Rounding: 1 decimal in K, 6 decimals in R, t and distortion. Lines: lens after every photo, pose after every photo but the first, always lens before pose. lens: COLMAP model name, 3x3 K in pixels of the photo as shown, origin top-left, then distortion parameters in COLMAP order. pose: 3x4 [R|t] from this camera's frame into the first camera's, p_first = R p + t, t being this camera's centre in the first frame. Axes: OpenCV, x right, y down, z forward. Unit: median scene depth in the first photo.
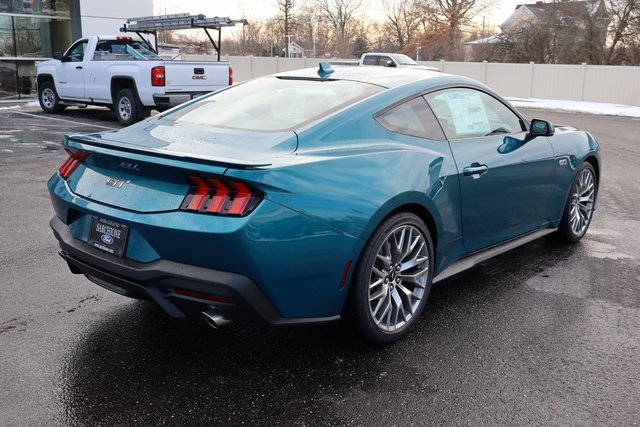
lens RADIAL K [[660.3, 0, 320.0], [0, 660.3, 213.5], [0, 0, 1]] dist [0.006483, -0.006059]
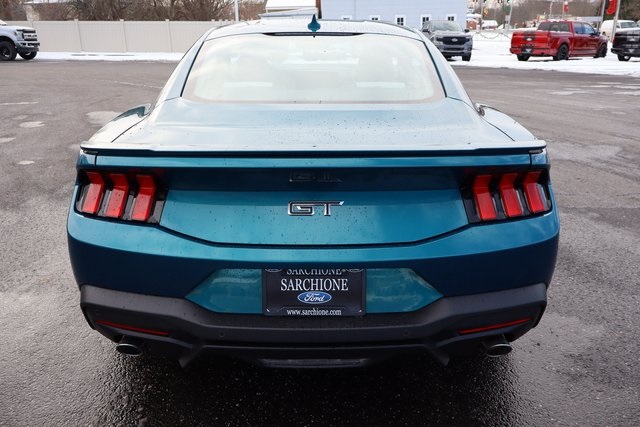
lens RADIAL K [[533.7, 0, 320.0], [0, 533.7, 213.5], [0, 0, 1]] dist [-0.007303, 0.006028]
pose [[0.739351, -0.241677, 0.628452, -0.523034], [0.163072, 0.969848, 0.181116, -0.111473], [-0.653274, -0.031426, 0.756469, 0.511032]]
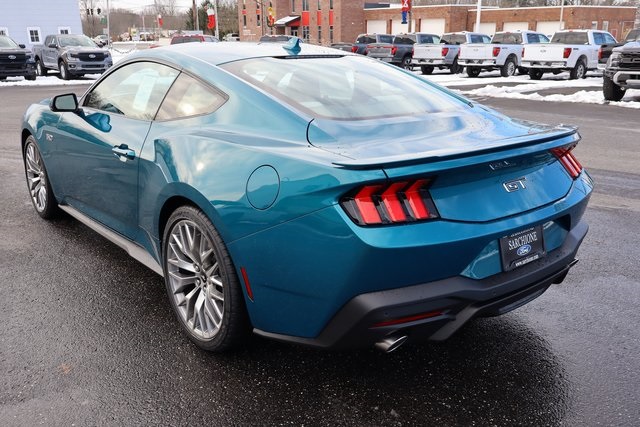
lens RADIAL K [[598.2, 0, 320.0], [0, 598.2, 213.5], [0, 0, 1]] dist [0.006807, -0.003026]
pose [[0.143365, -0.295382, 0.944561, -0.913020], [0.221600, 0.939768, 0.260249, -0.226574], [-0.964541, 0.172004, 0.200186, 0.917436]]
